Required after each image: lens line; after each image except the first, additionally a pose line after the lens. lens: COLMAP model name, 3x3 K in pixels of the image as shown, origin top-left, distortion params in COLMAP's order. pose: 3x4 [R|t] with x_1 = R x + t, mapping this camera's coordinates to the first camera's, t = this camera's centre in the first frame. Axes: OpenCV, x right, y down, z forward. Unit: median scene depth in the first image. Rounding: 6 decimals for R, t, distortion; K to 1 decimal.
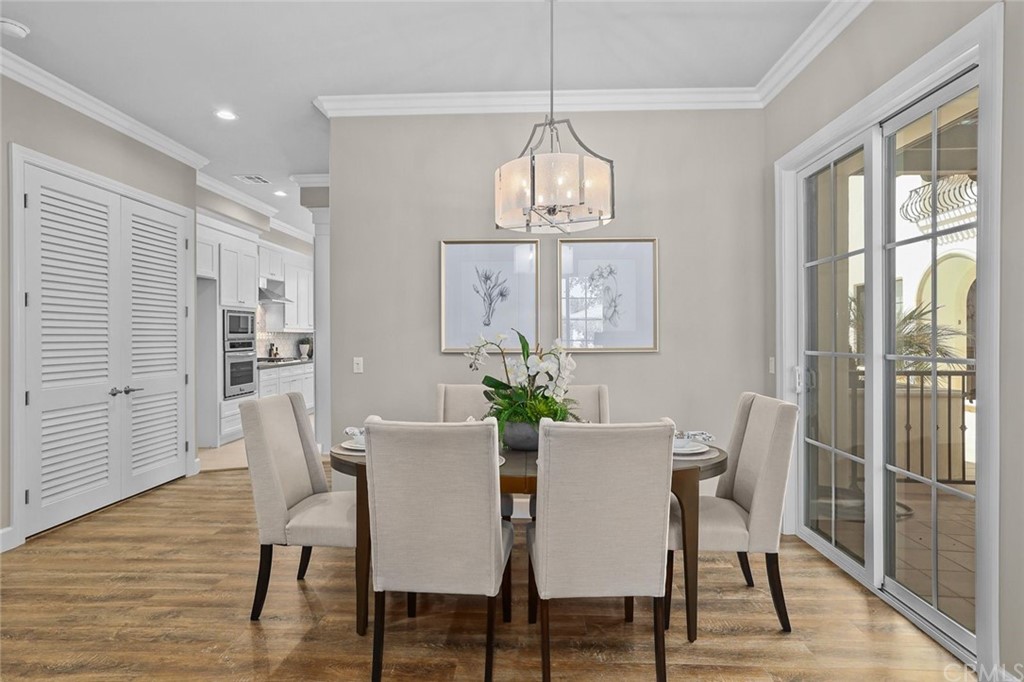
lens RADIAL K [[523.5, 0, 512.5], [0, 523.5, 332.0], [0, 0, 1]] dist [-0.000498, 0.000422]
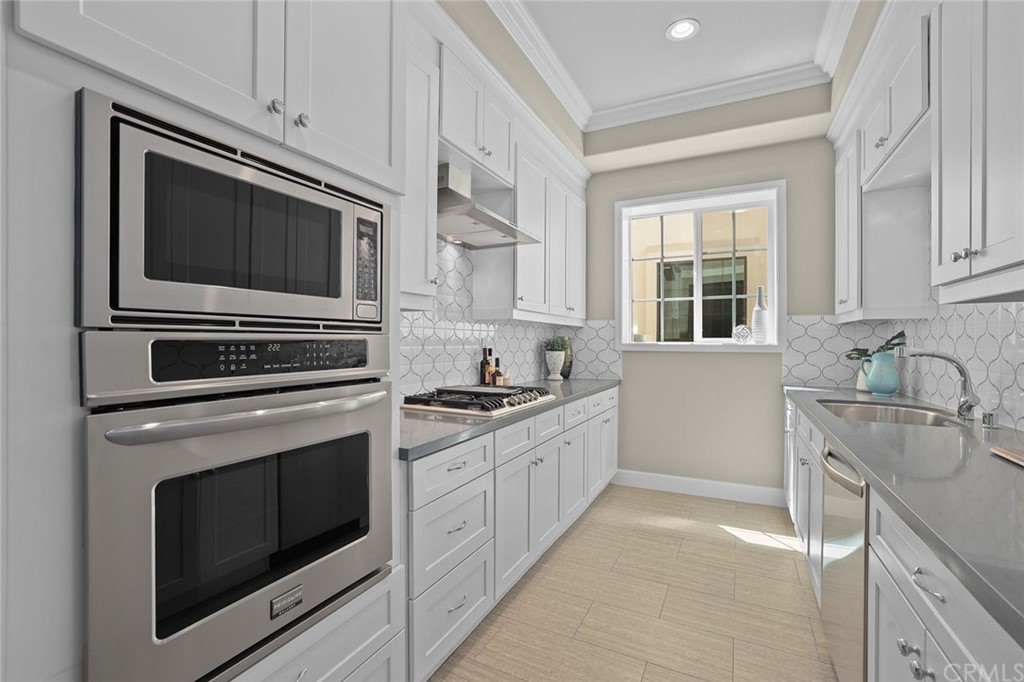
lens RADIAL K [[442.2, 0, 510.3], [0, 442.2, 337.7], [0, 0, 1]] dist [-0.025614, 0.012502]
pose [[0.907690, -0.001796, -0.419638, -0.301541], [0.000451, 0.999994, -0.003305, 0.014915], [0.419641, 0.002810, 0.907686, 0.702100]]
